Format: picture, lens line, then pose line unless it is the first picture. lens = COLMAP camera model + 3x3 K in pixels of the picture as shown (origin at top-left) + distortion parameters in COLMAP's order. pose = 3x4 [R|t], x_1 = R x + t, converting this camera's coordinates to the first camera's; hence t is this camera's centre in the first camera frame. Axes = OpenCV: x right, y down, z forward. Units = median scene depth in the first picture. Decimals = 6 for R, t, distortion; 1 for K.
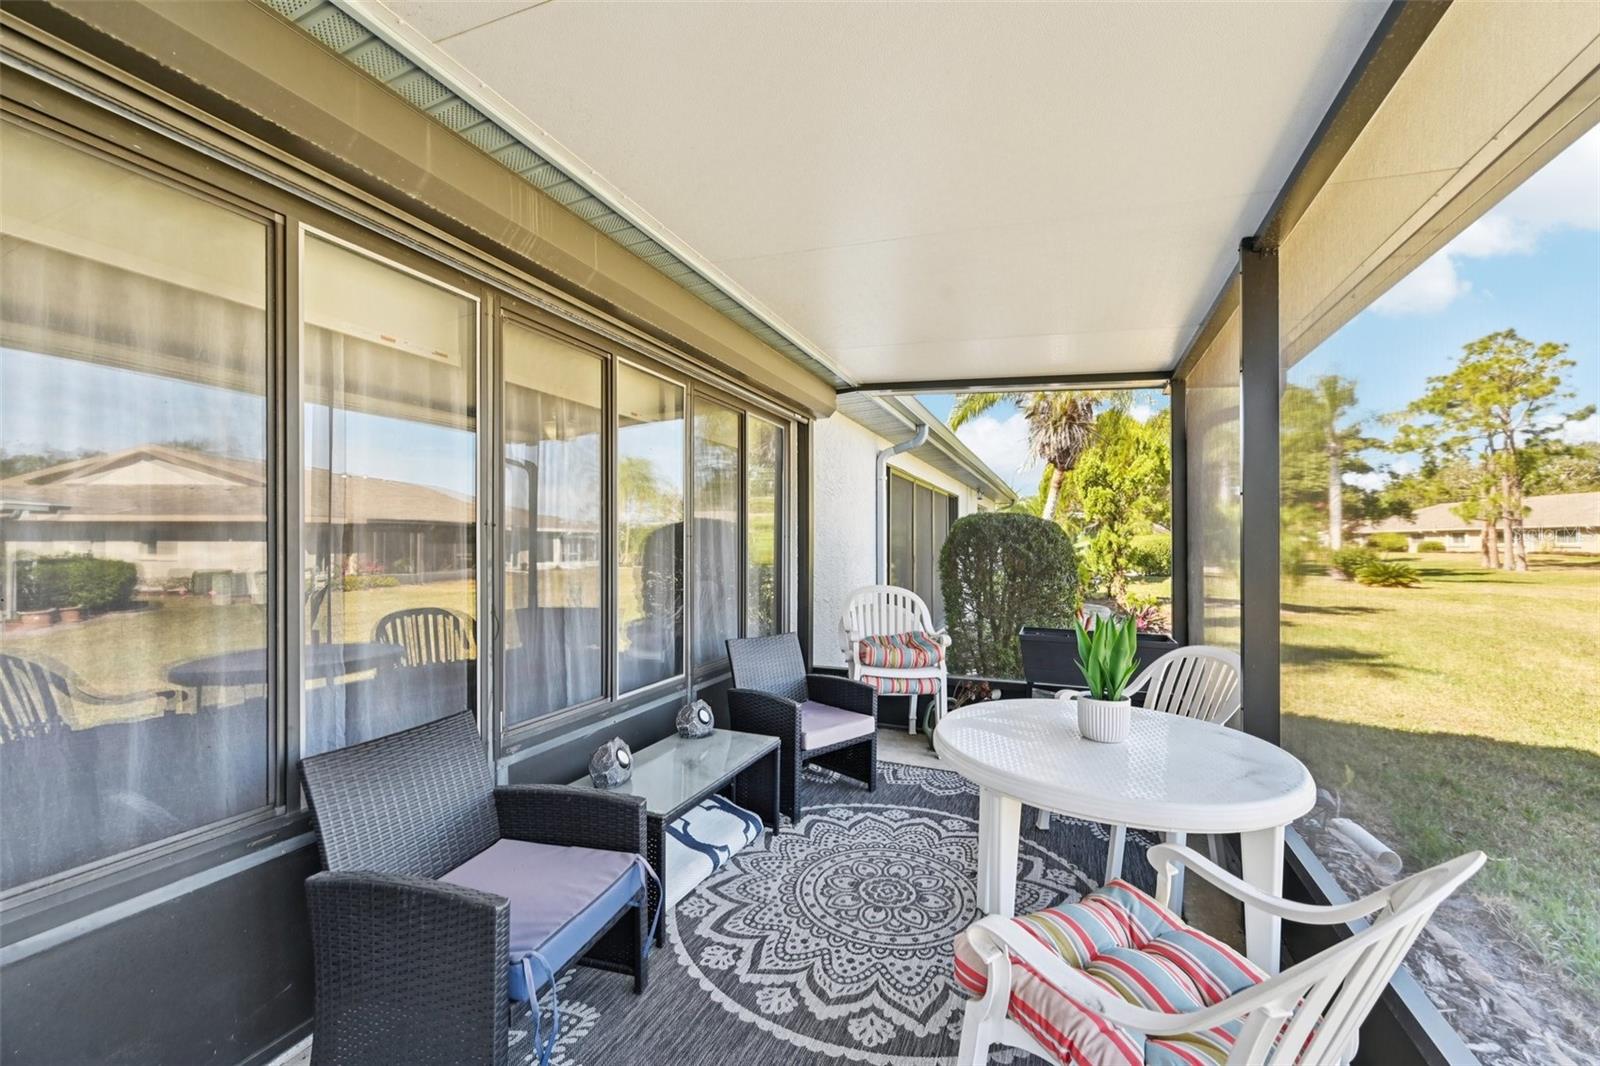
lens RADIAL K [[639.3, 0, 800.3], [0, 639.3, 544.4], [0, 0, 1]] dist [0.000593, 0.000303]
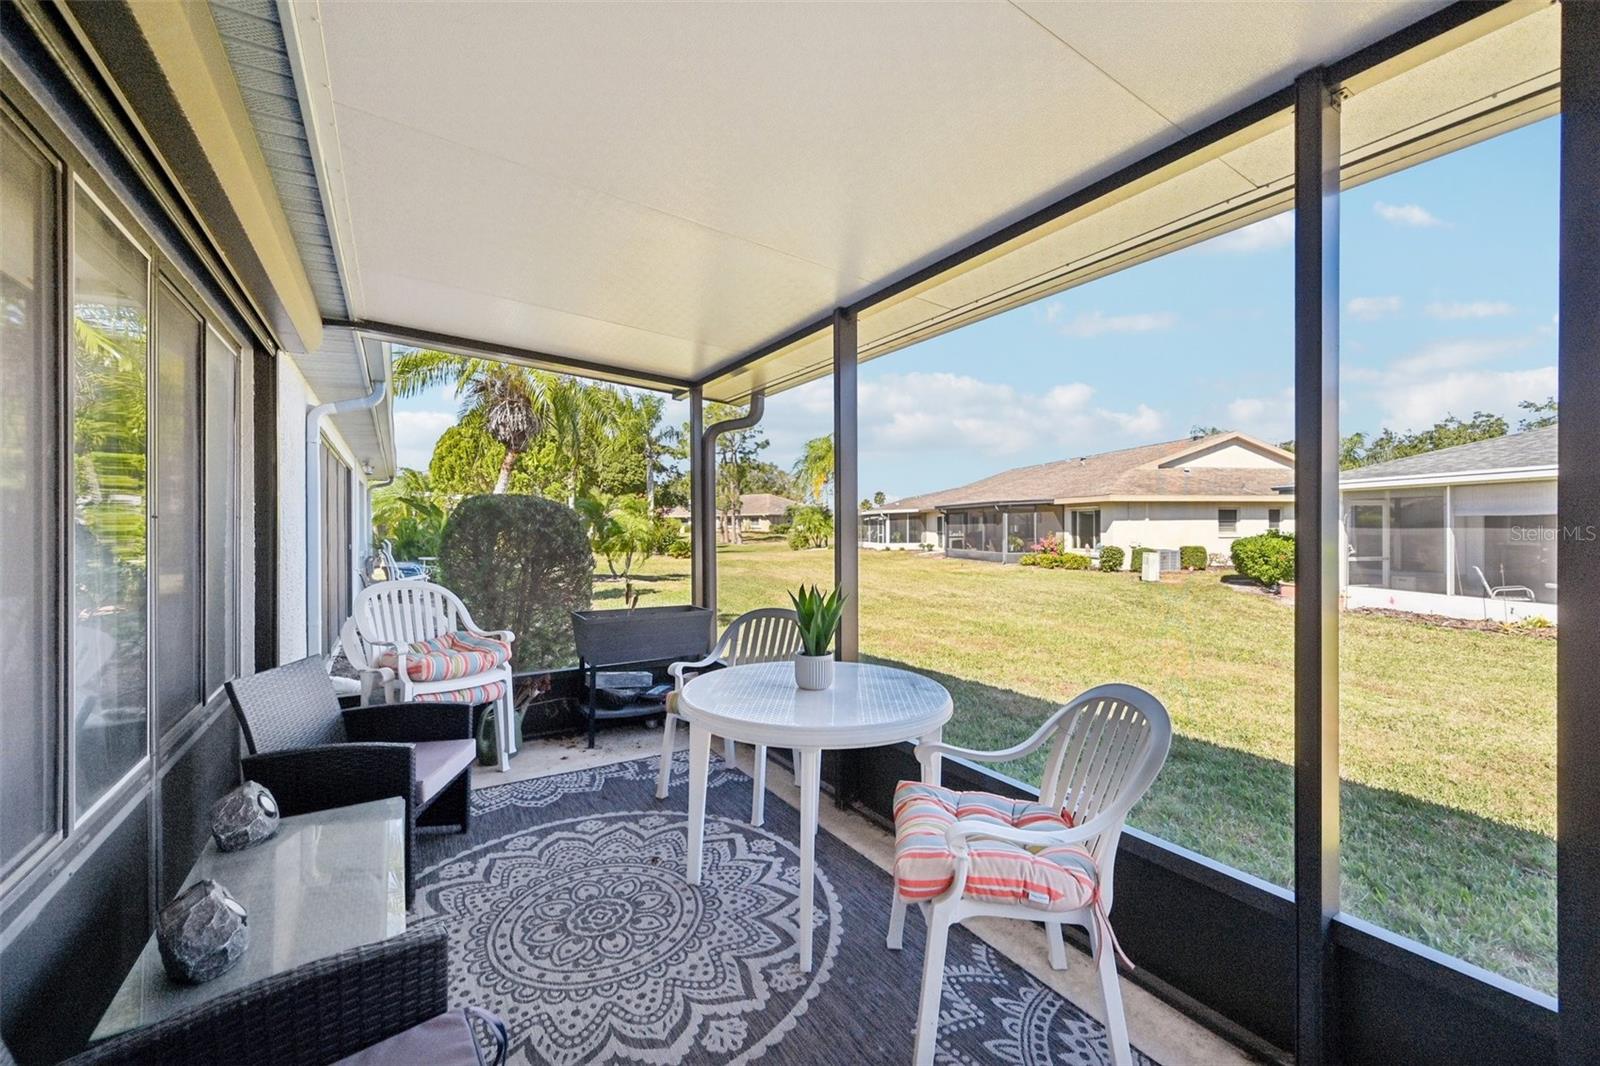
lens RADIAL K [[639.3, 0, 799.3], [0, 639.3, 523.1], [0, 0, 1]] dist [0.000593, 0.000303]
pose [[0.576192, 0.001328, 0.817313, -0.363100], [0.004256, 0.999980, -0.004626, -0.002740], [-0.817303, 0.006144, 0.576175, 0.208591]]
